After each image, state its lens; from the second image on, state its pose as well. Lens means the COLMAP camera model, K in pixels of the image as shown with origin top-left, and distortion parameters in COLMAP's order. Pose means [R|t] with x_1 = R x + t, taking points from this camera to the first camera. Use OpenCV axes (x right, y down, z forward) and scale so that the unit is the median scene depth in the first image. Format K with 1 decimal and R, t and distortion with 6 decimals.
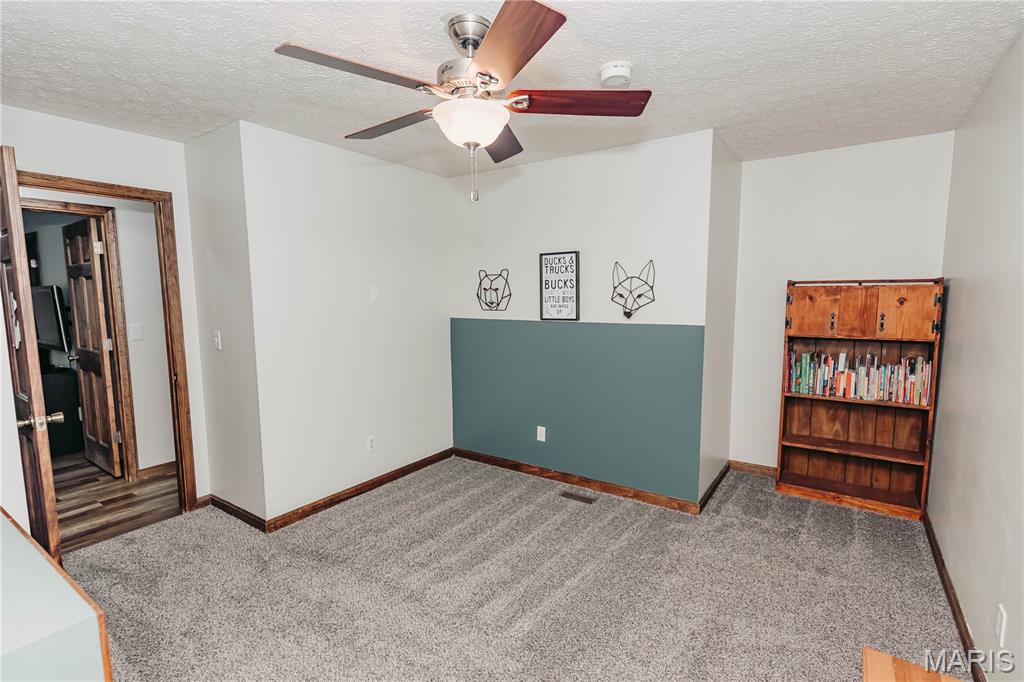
lens RADIAL K [[483.4, 0, 513.2], [0, 483.4, 343.4], [0, 0, 1]] dist [0.004789, -0.000317]
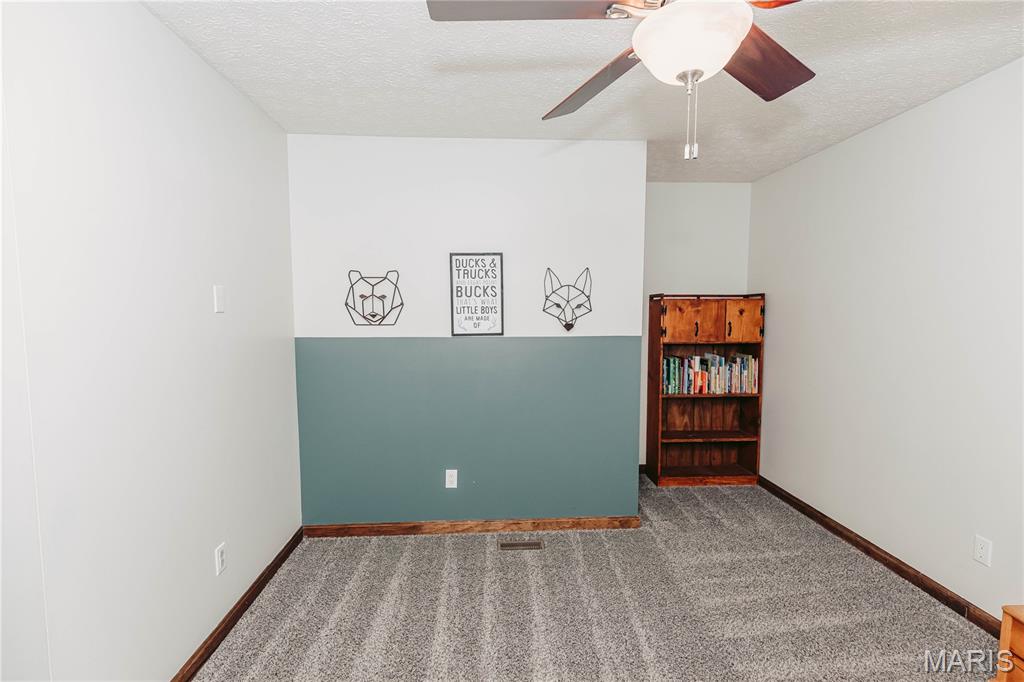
lens RADIAL K [[483.4, 0, 513.2], [0, 483.4, 343.4], [0, 0, 1]] dist [0.004789, -0.000317]
pose [[0.789328, -0.038672, 0.612753, -0.371102], [0.059689, 0.998120, -0.013896, -0.020074], [-0.611063, 0.047543, 0.790153, 0.324301]]
